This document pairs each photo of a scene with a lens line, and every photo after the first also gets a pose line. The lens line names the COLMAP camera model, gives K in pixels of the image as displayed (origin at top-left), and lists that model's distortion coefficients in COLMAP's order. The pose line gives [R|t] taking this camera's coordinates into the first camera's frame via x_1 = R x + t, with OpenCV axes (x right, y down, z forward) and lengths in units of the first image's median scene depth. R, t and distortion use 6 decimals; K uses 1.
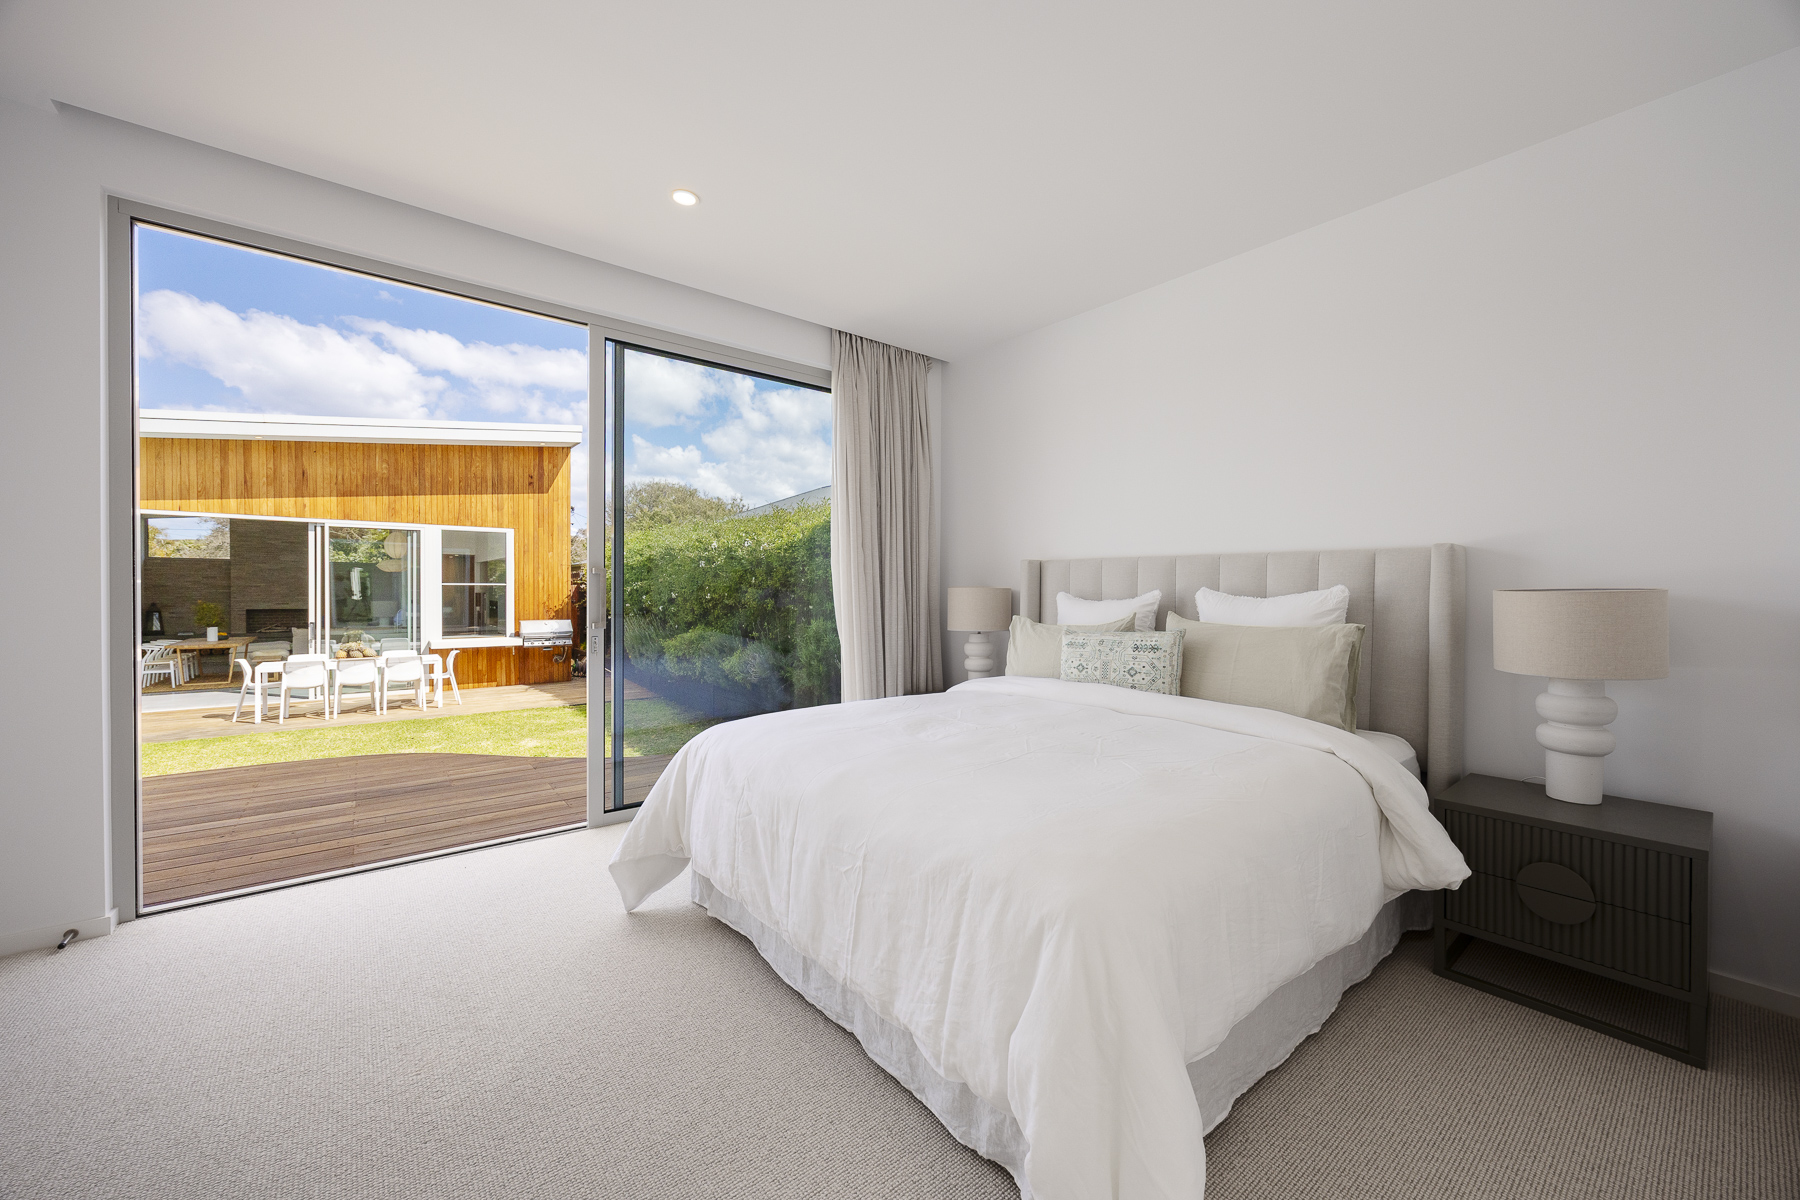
lens RADIAL K [[691.2, 0, 911.3], [0, 691.2, 593.4], [0, 0, 1]] dist [0.003909, 0.000104]
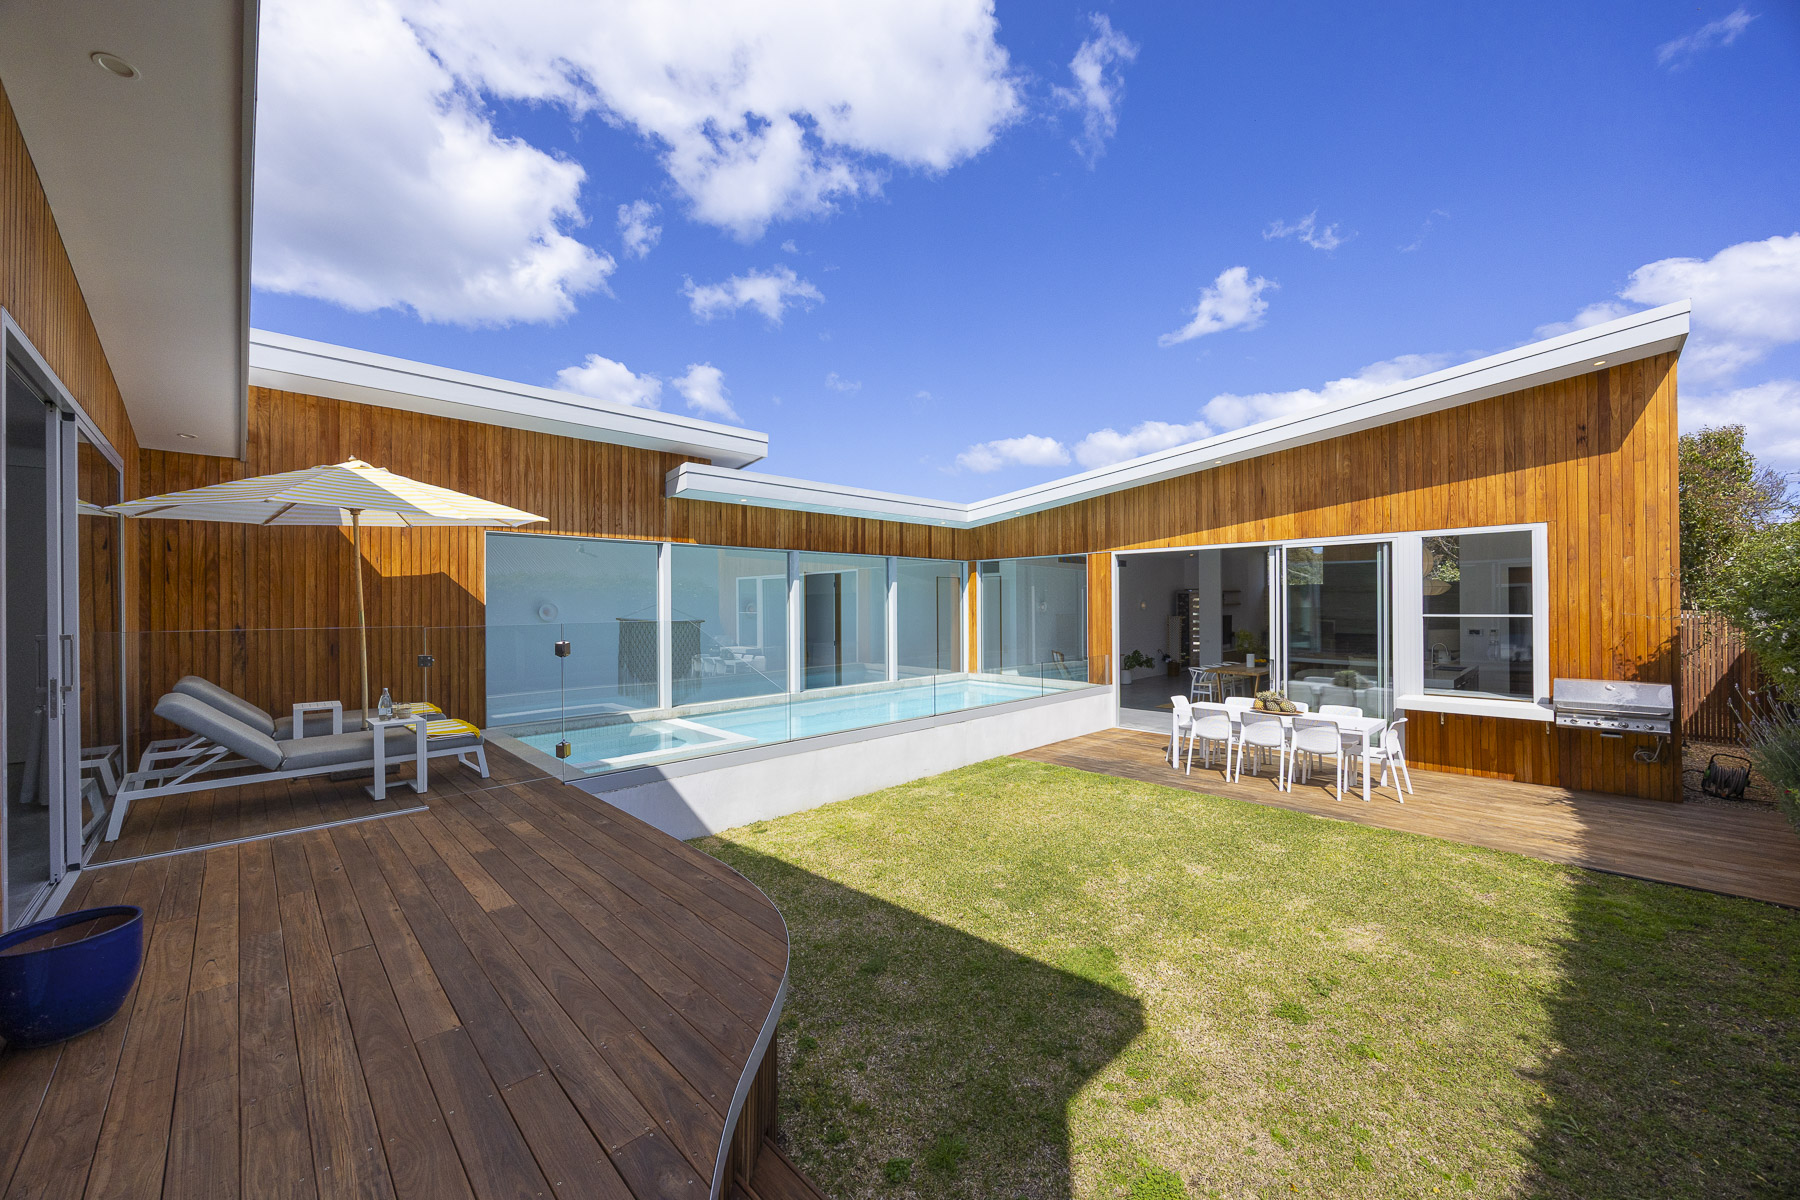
lens RADIAL K [[691.2, 0, 899.8], [0, 691.2, 600.5], [0, 0, 1]] dist [0.003909, 0.000104]
pose [[0.072817, -0.008677, -0.997308, -0.020777], [0.004885, 0.999953, -0.008343, -0.025690], [0.997333, -0.004264, 0.072855, 0.428952]]
